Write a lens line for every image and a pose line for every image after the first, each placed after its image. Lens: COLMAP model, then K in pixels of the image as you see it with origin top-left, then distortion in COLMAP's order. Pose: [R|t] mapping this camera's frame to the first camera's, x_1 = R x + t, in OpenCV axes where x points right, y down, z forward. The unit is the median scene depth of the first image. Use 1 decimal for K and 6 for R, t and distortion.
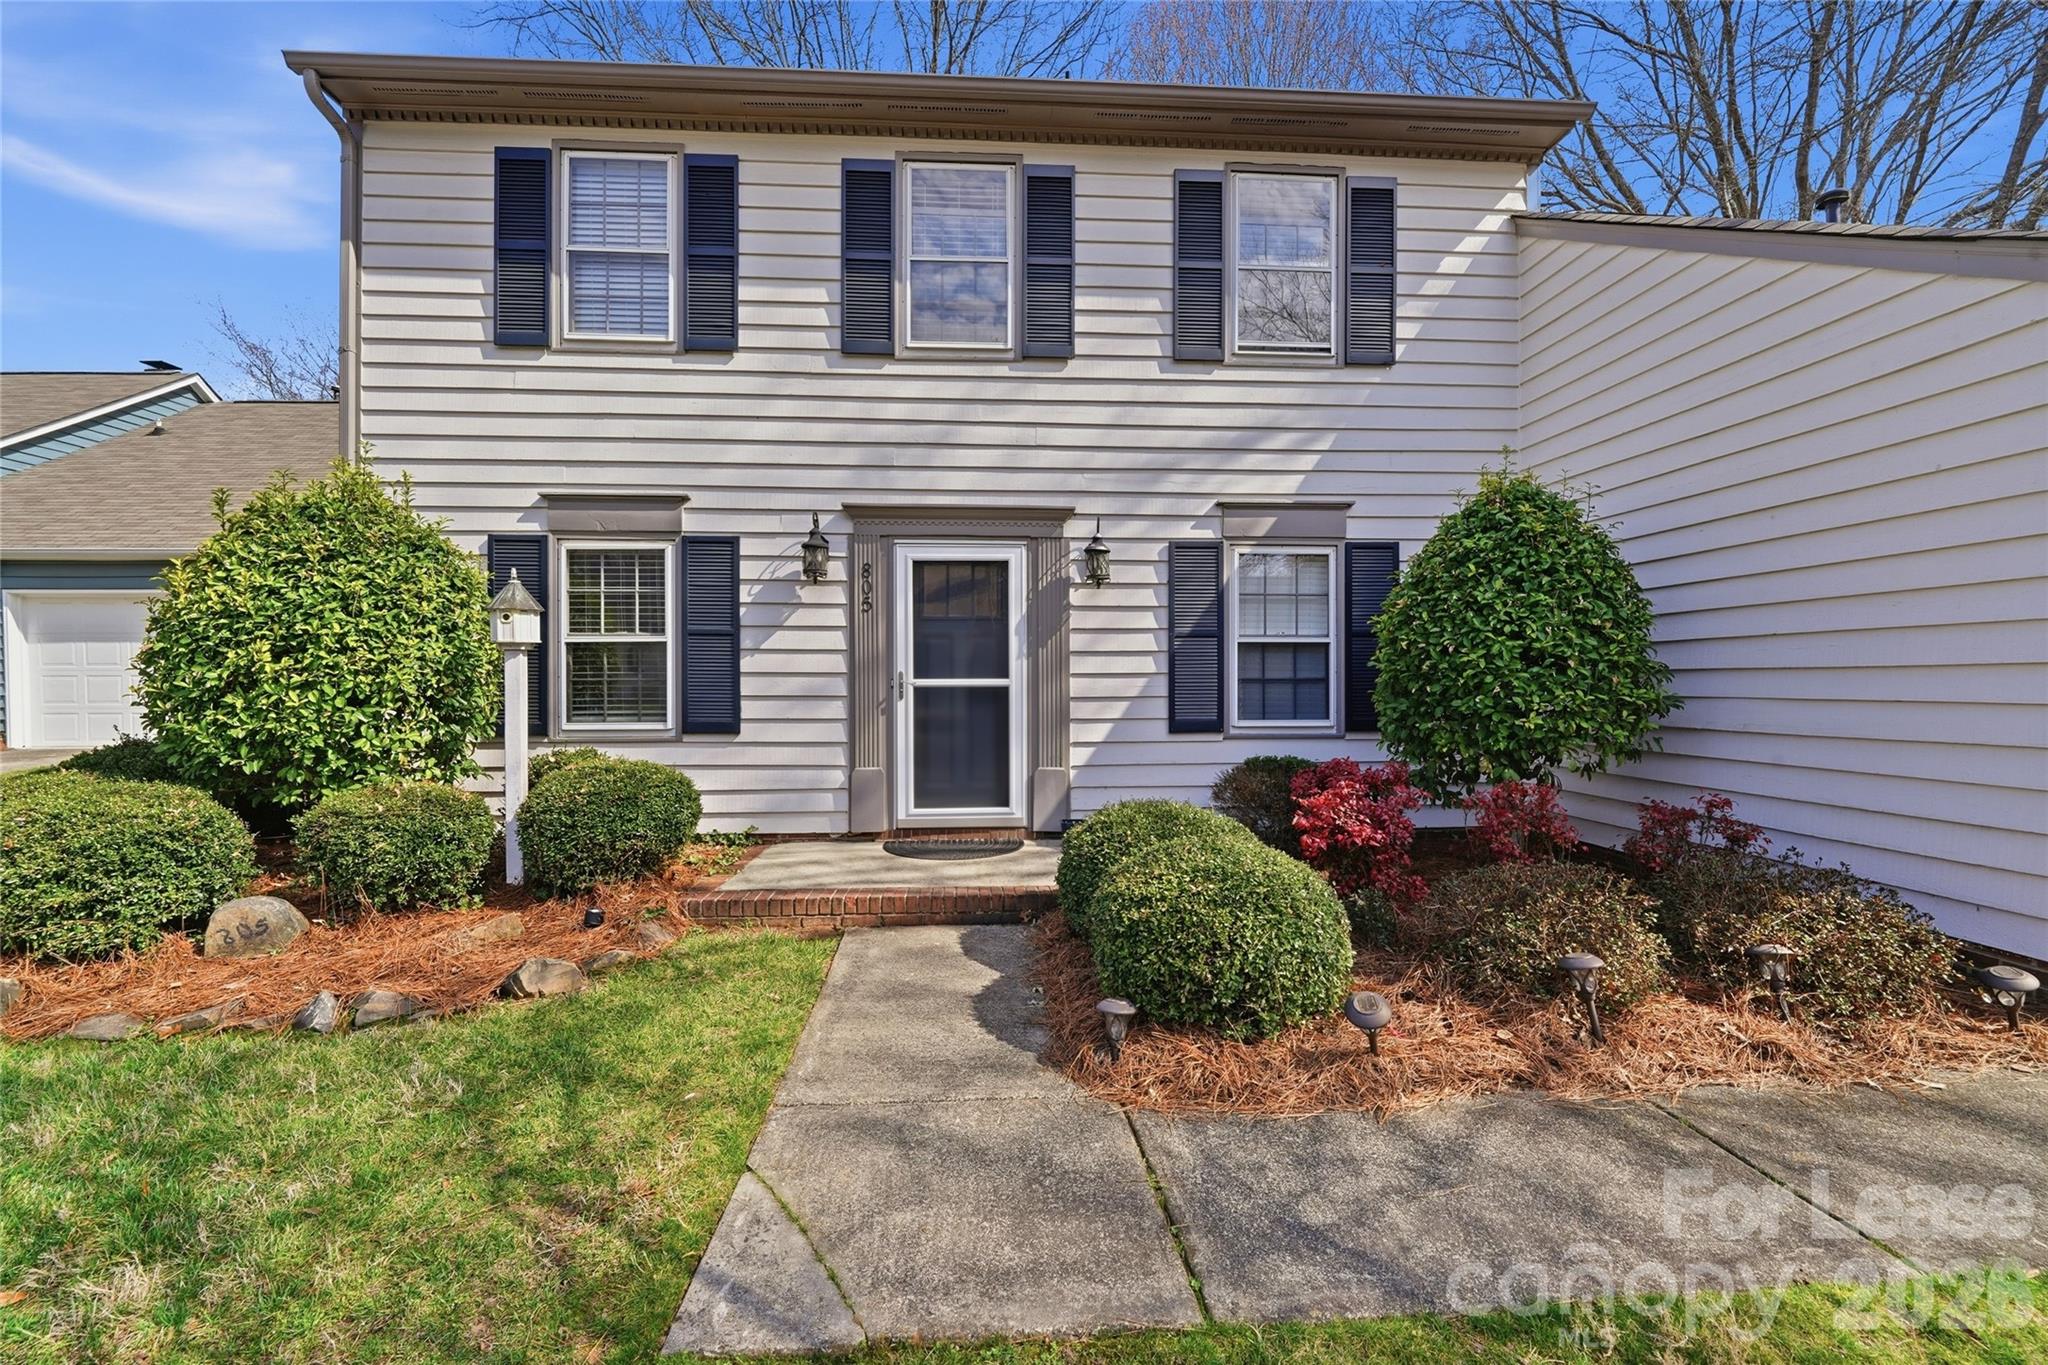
lens RADIAL K [[848.3, 0, 1008.0], [0, 848.3, 678.3], [0, 0, 1]] dist [-0.006234, -0.004031]
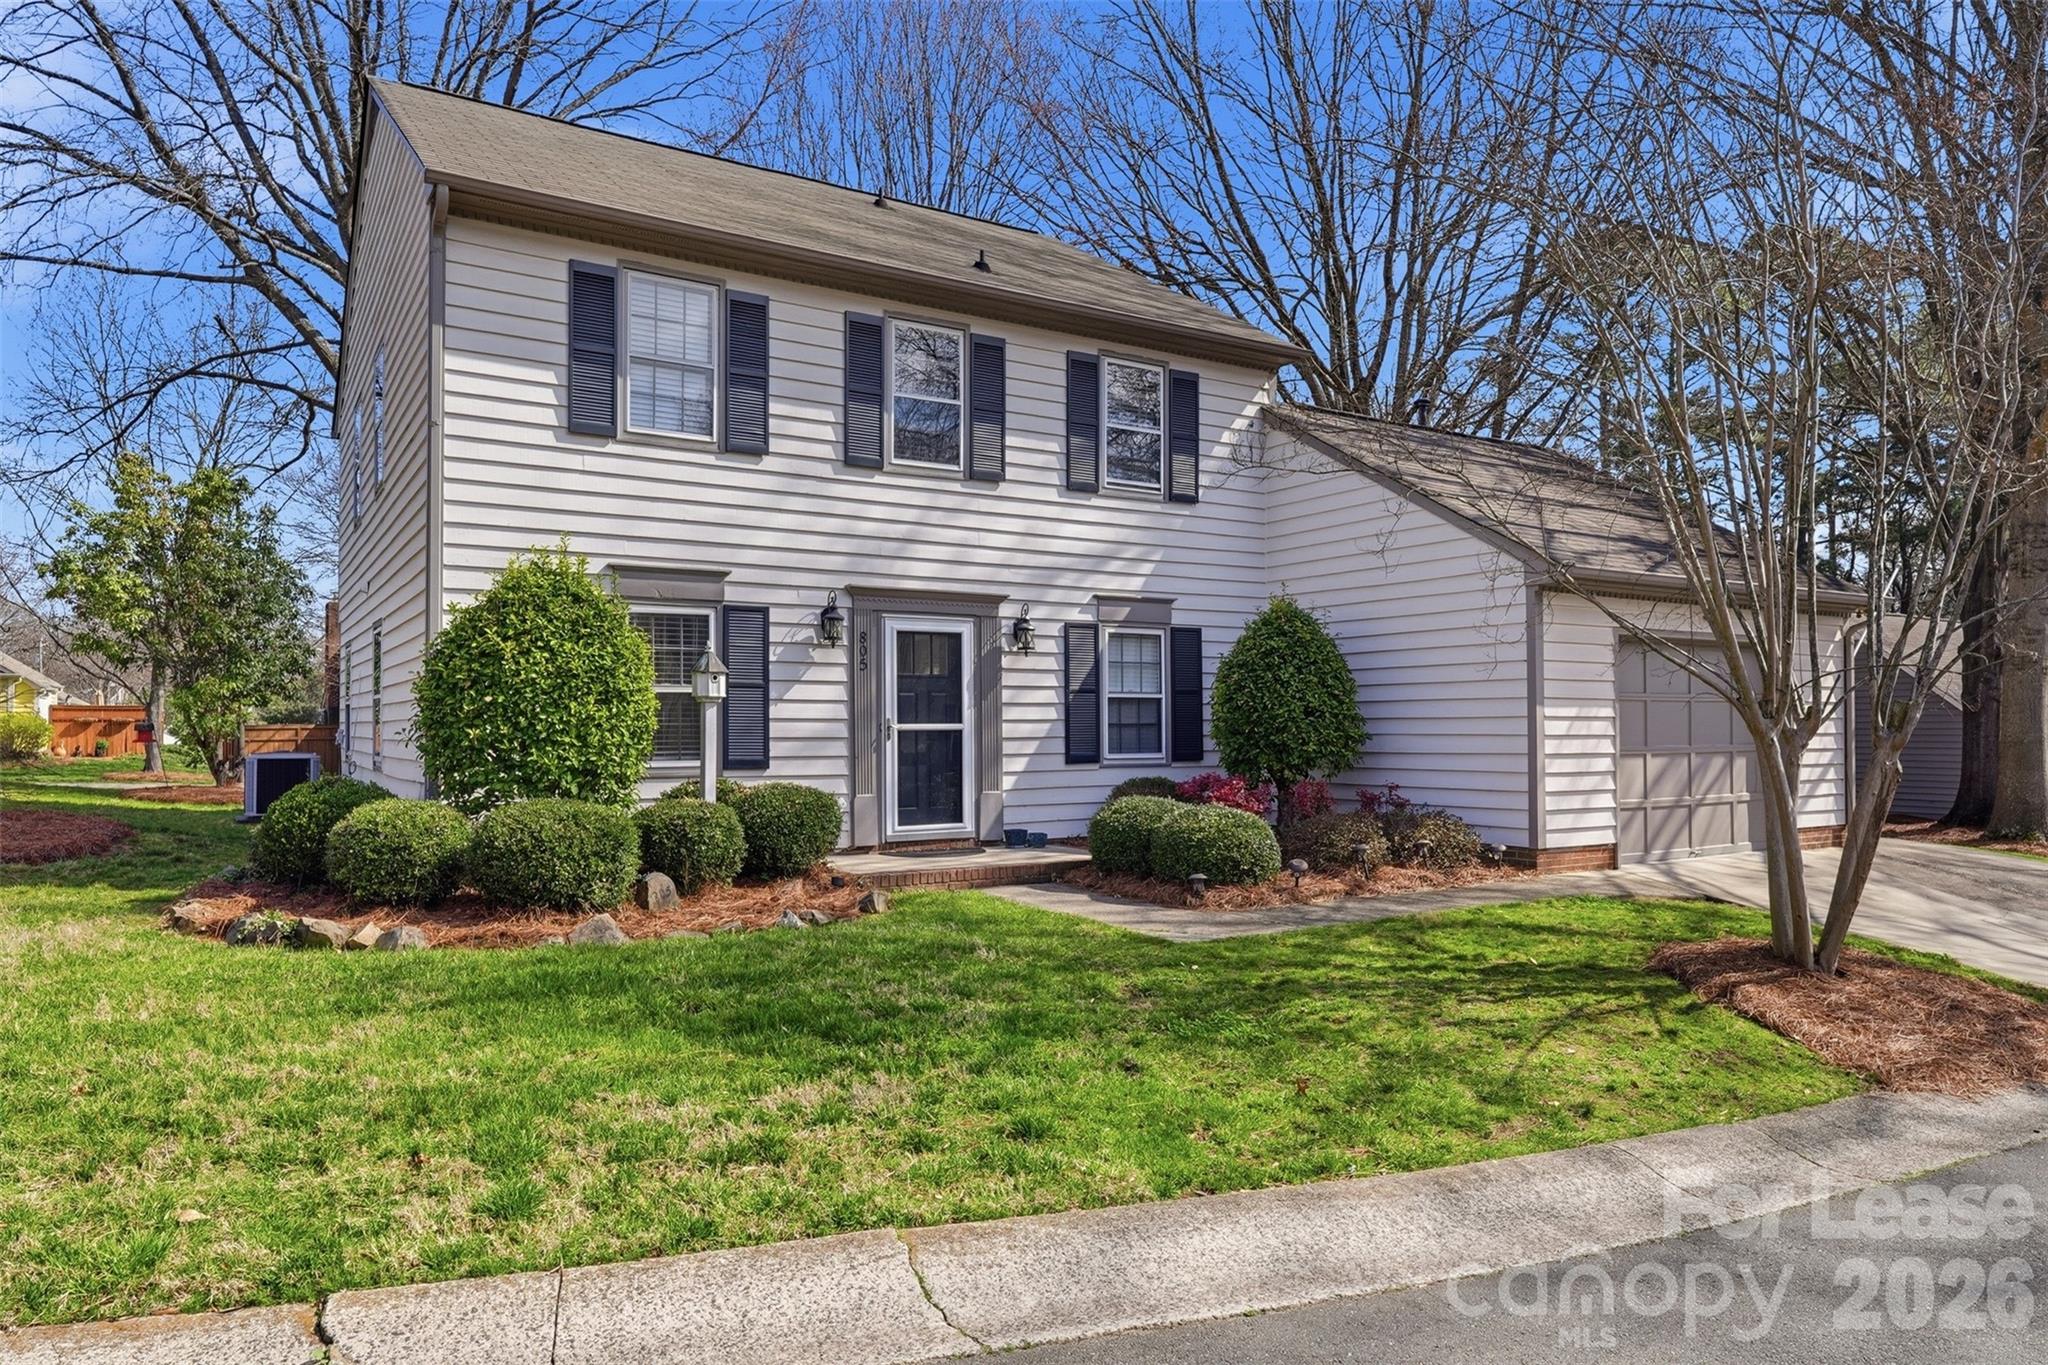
lens RADIAL K [[1319.0, 0, 1013.7], [0, 1319.0, 680.7], [0, 0, 1]] dist [-0.016244, 0.004706]
pose [[0.877967, 0.015695, 0.478465, -0.907655], [0.000177, 0.999452, -0.033110, 0.001430], [-0.478722, 0.029154, 0.877482, -0.823253]]
